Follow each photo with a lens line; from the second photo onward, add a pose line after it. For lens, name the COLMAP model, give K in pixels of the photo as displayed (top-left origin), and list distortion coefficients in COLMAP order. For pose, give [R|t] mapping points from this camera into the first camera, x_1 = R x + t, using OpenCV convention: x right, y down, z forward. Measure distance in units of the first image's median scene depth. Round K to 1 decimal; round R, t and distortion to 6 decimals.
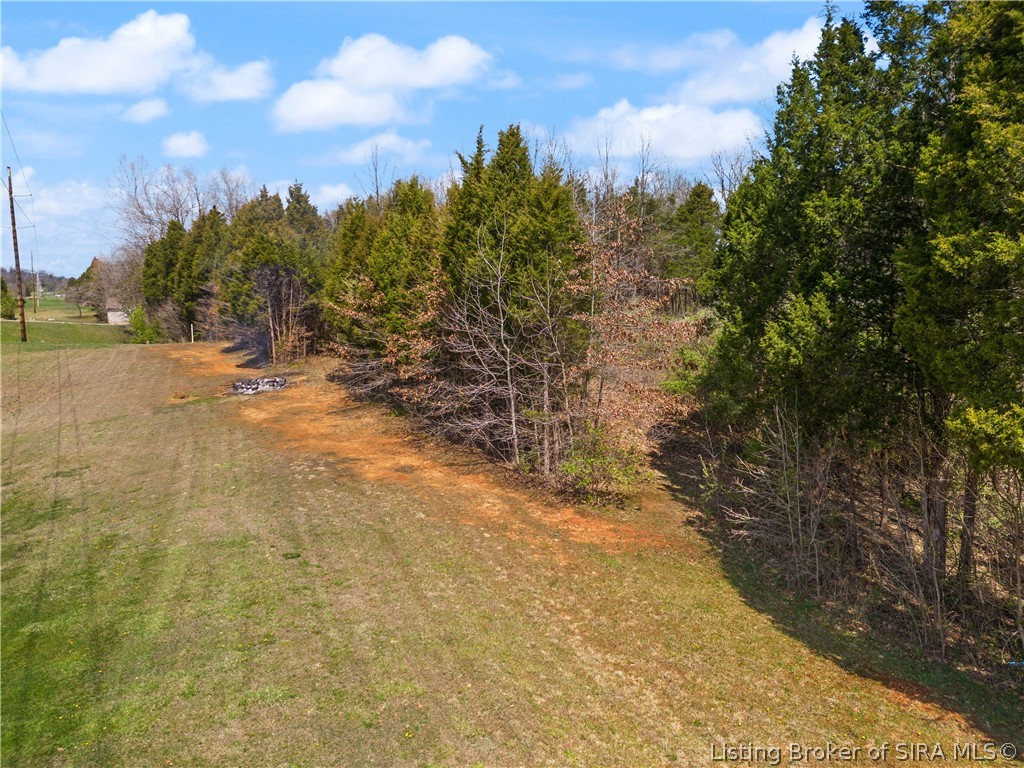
lens RADIAL K [[724.0, 0, 511.7], [0, 724.0, 381.8], [0, 0, 1]] dist [0.070481, -0.058318]
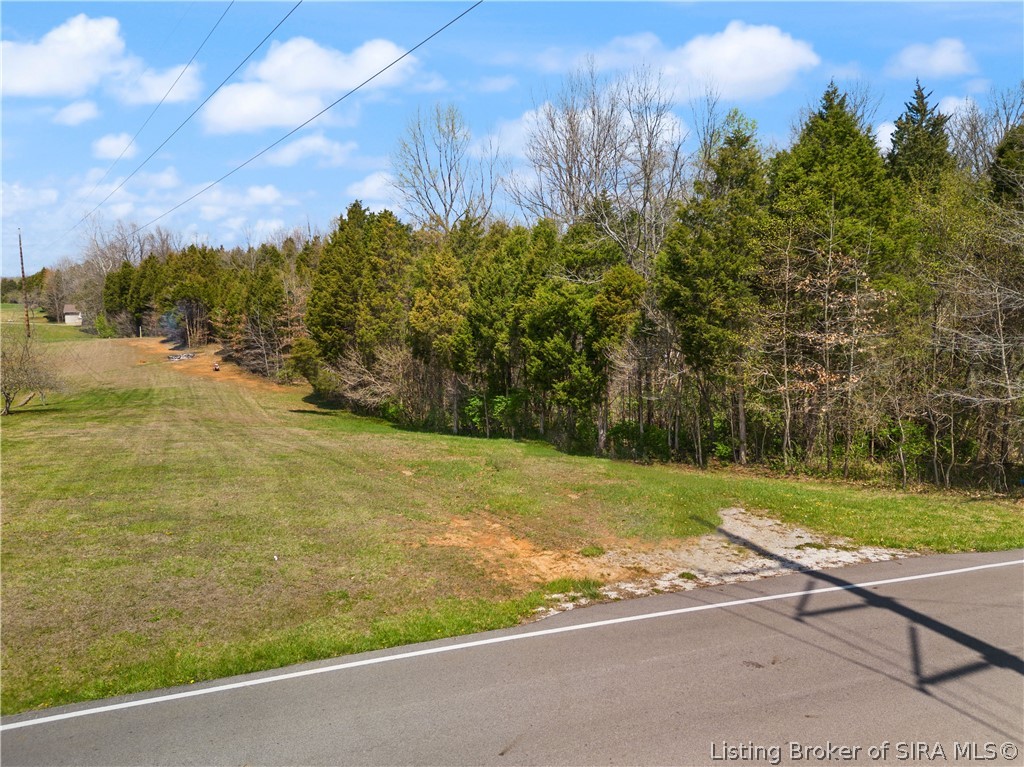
lens RADIAL K [[724.0, 0, 512.4], [0, 724.0, 384.7], [0, 0, 1]] dist [0.070481, -0.058318]
pose [[0.996431, -0.006694, 0.084150, 0.305138], [0.006078, 0.999953, 0.007569, 0.052702], [-0.084197, -0.007030, 0.996424, -0.845741]]
